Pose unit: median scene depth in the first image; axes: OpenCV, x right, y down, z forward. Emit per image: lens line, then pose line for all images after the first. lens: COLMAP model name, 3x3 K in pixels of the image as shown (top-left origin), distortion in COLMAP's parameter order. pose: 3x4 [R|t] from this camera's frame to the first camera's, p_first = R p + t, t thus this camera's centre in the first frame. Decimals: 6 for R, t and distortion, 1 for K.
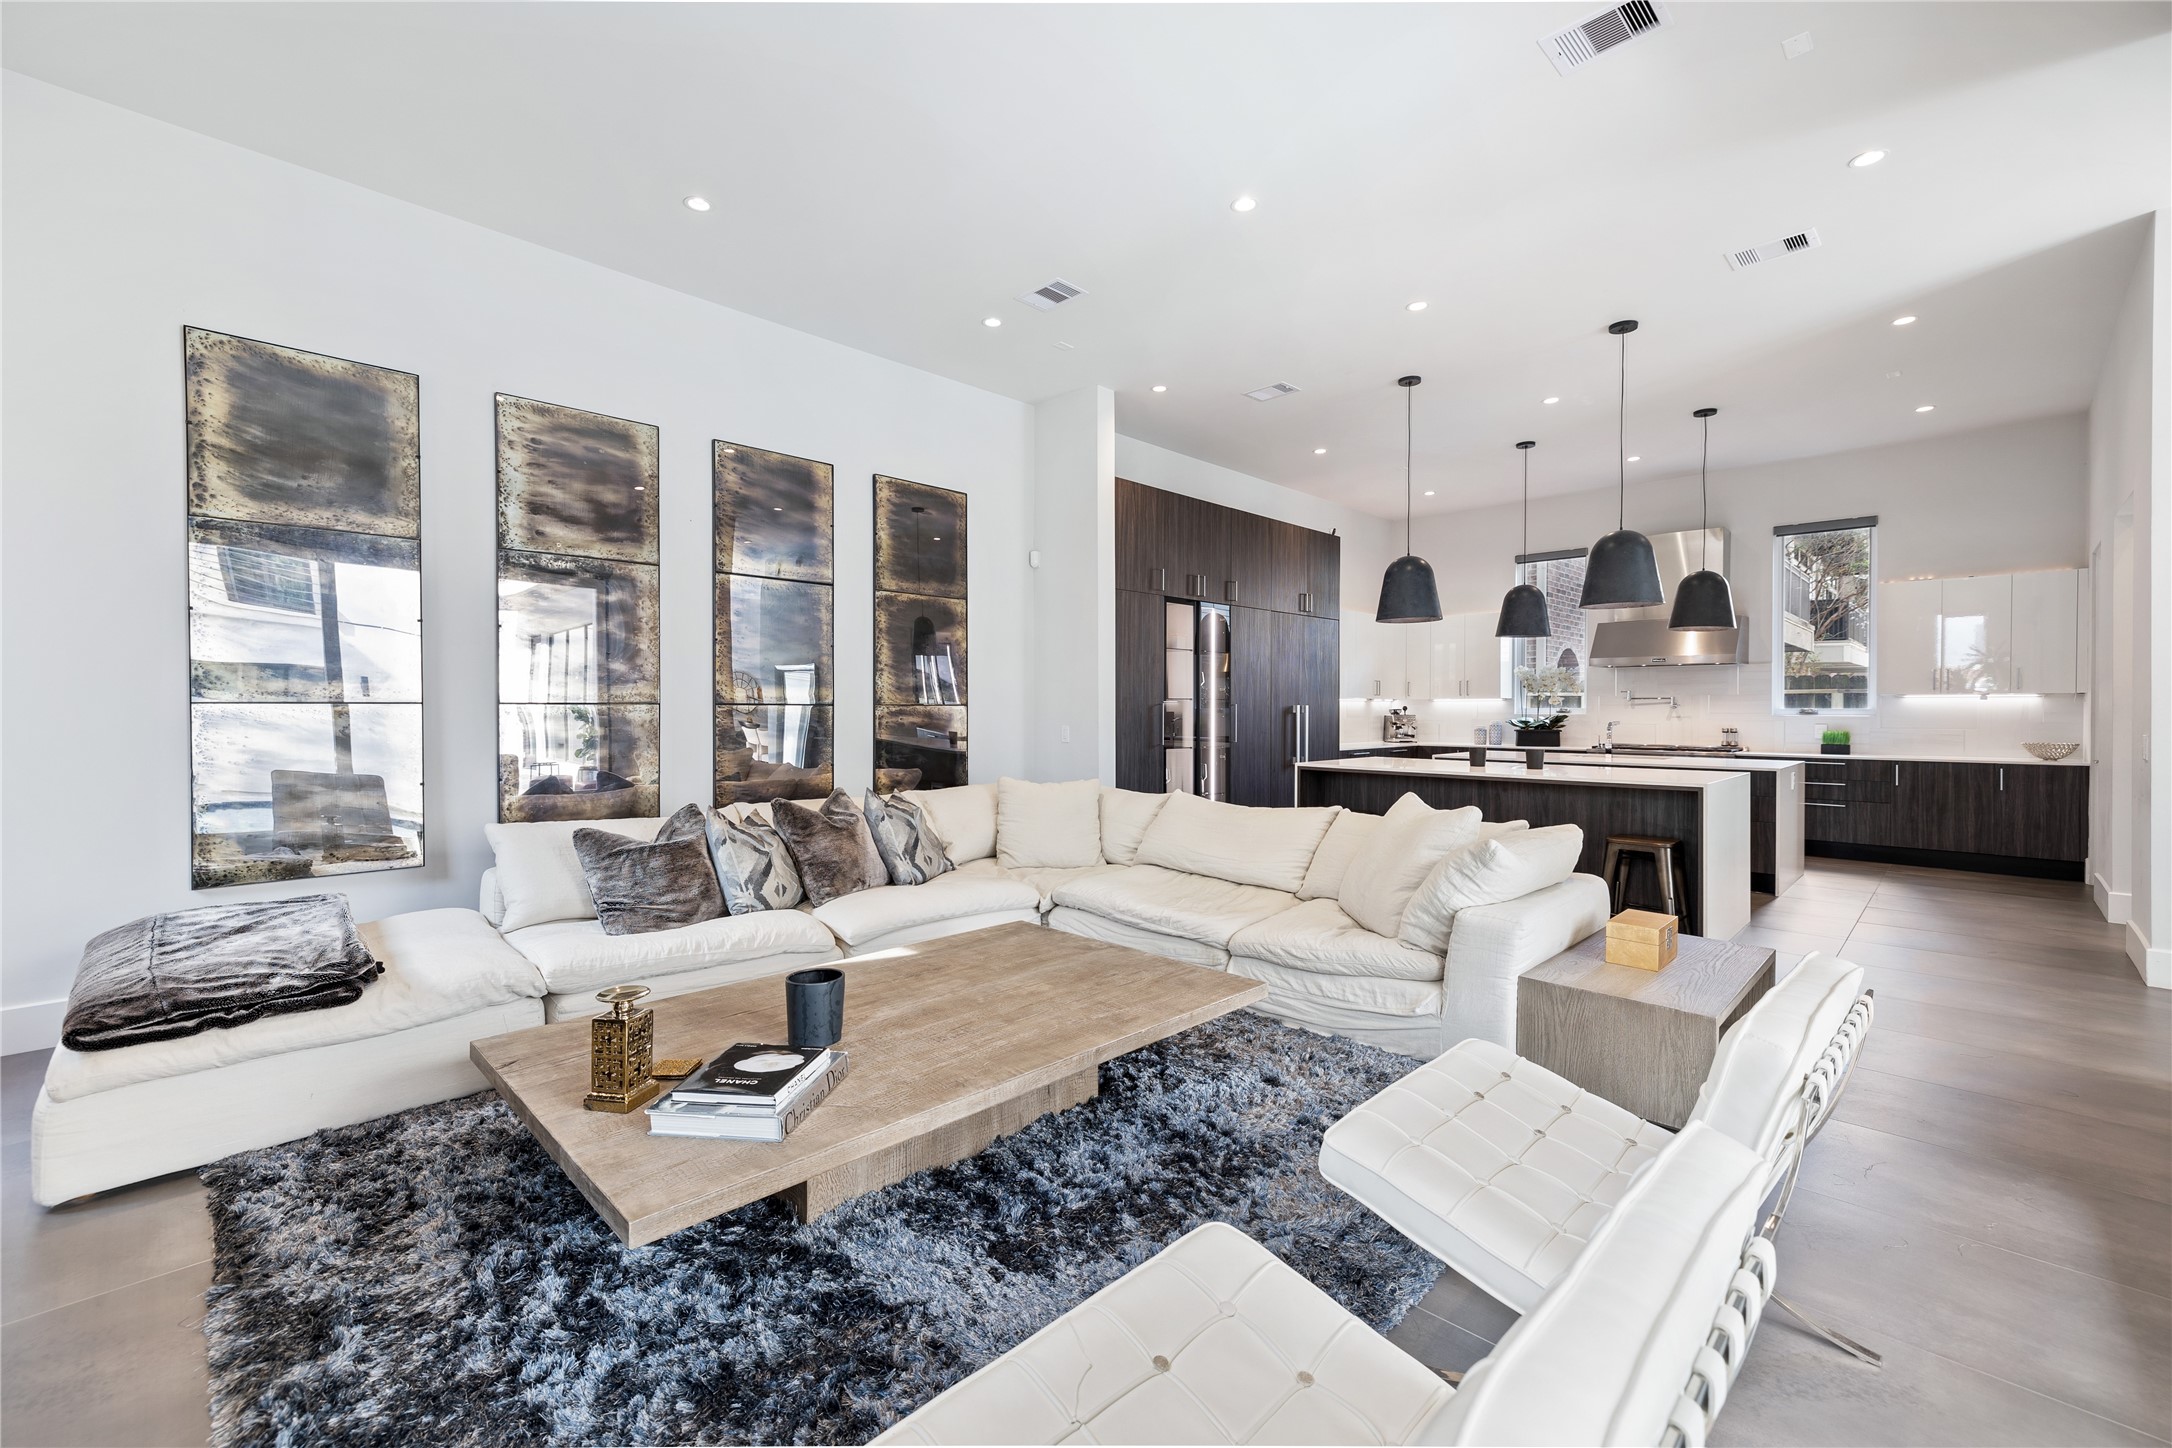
lens RADIAL K [[917.5, 0, 1097.4], [0, 917.5, 720.7], [0, 0, 1]] dist [0.001144, -0.000069]
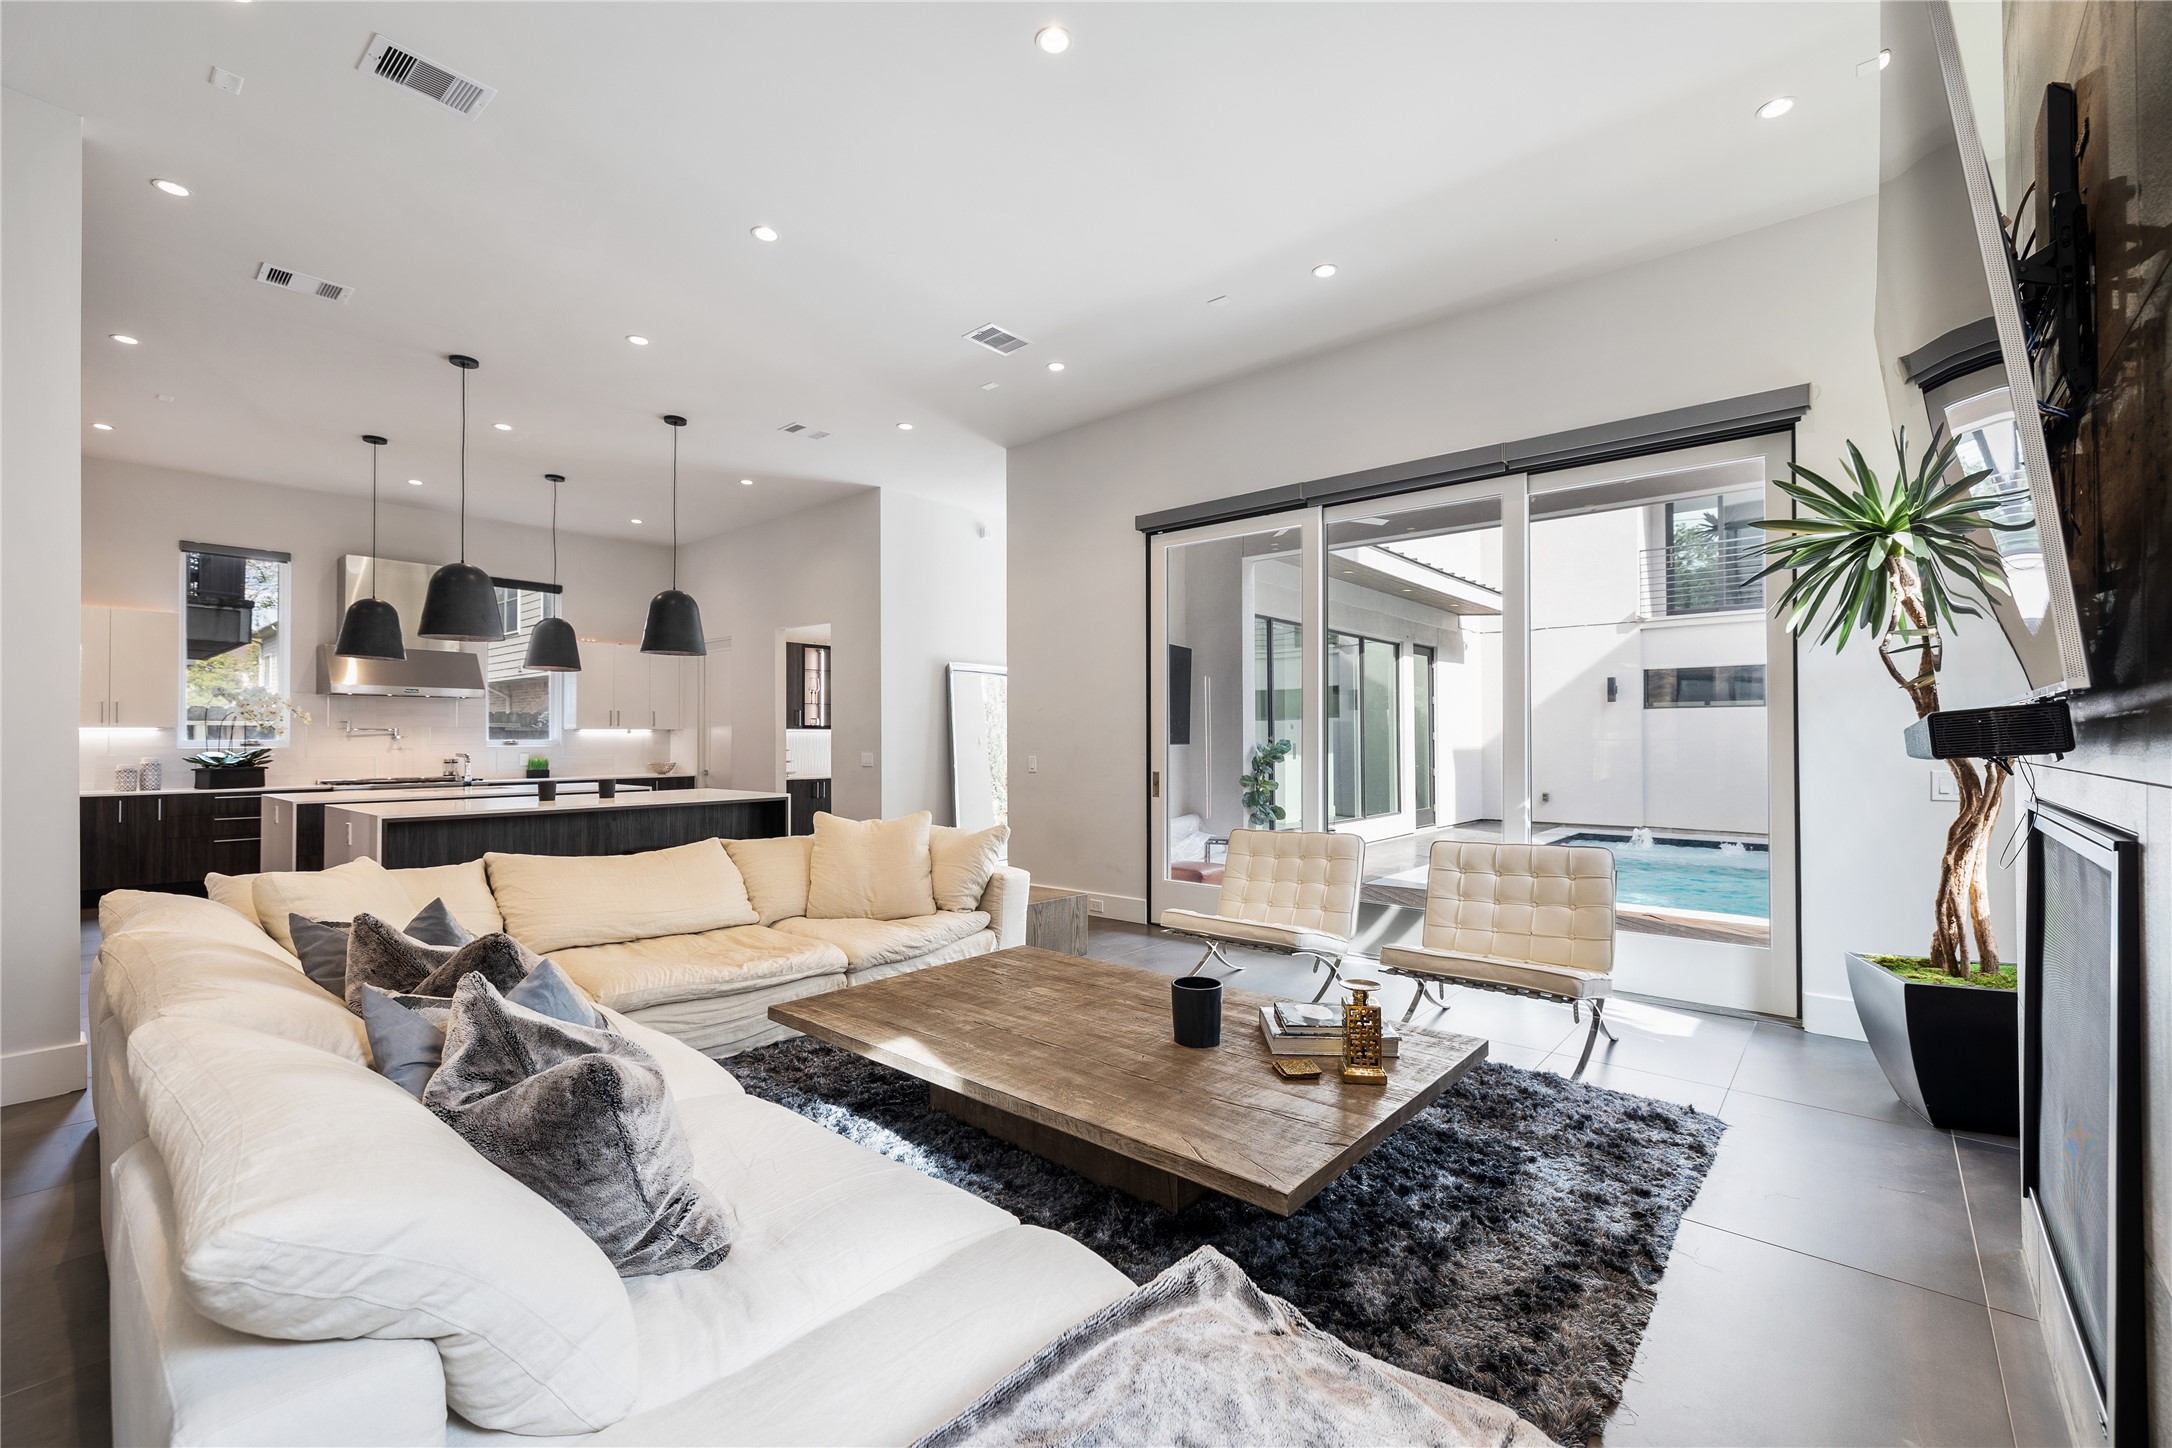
lens RADIAL K [[917.5, 0, 1081.8], [0, 917.5, 726.0], [0, 0, 1]] dist [0.001144, -0.000069]
pose [[-0.075744, 0.012888, 0.997044, -0.477668], [0.015758, 0.999807, -0.011726, -0.006711], [-0.997003, 0.014823, -0.075933, 0.416293]]
